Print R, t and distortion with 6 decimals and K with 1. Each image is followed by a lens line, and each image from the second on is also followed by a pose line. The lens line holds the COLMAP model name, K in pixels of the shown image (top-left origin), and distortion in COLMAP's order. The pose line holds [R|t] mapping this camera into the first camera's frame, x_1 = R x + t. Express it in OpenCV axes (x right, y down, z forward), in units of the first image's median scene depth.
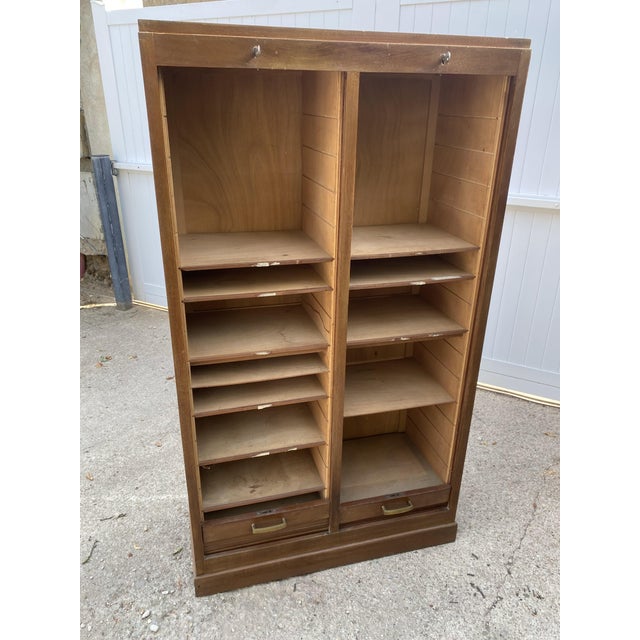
lens RADIAL K [[520.2, 0, 320.8], [0, 520.2, 328.1], [0, 0, 1]] dist [-0.000230, 0.004428]
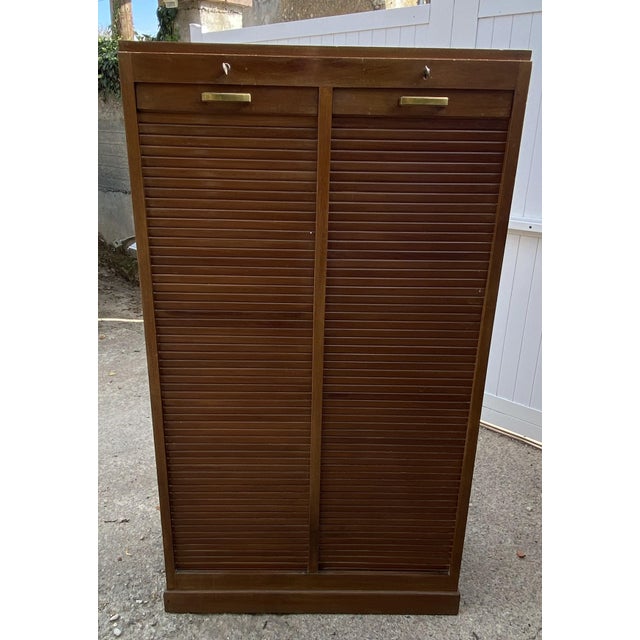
lens RADIAL K [[571.9, 0, 319.4], [0, 571.9, 338.8], [0, 0, 1]] dist [0.058012, -0.086562]
pose [[0.966499, 0.094429, -0.238667, 0.244153], [-0.108203, 0.993098, -0.045256, 0.023026], [0.232747, 0.069564, 0.970046, -0.022178]]
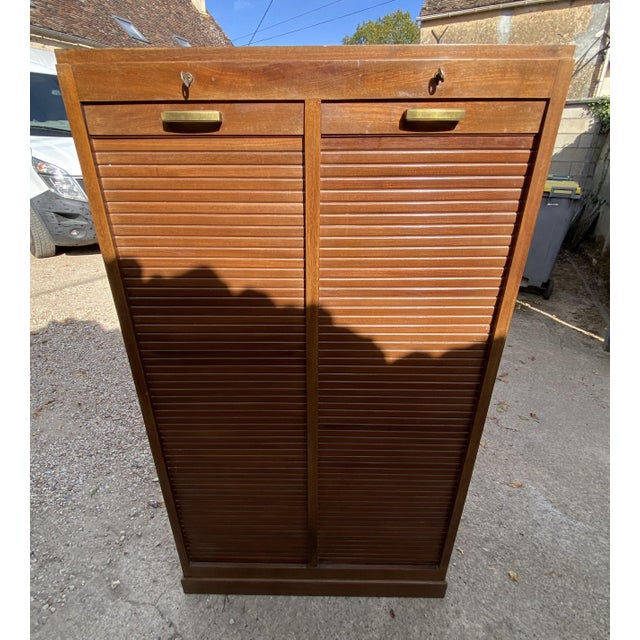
lens RADIAL K [[365.3, 0, 315.2], [0, 365.3, 312.9], [0, 0, 1]] dist [0.004071, -0.007926]
pose [[0.958999, 0.102155, -0.264358, 0.169329], [-0.098124, 0.994768, 0.028446, -0.125073], [0.265880, -0.001340, 0.964005, 0.313707]]
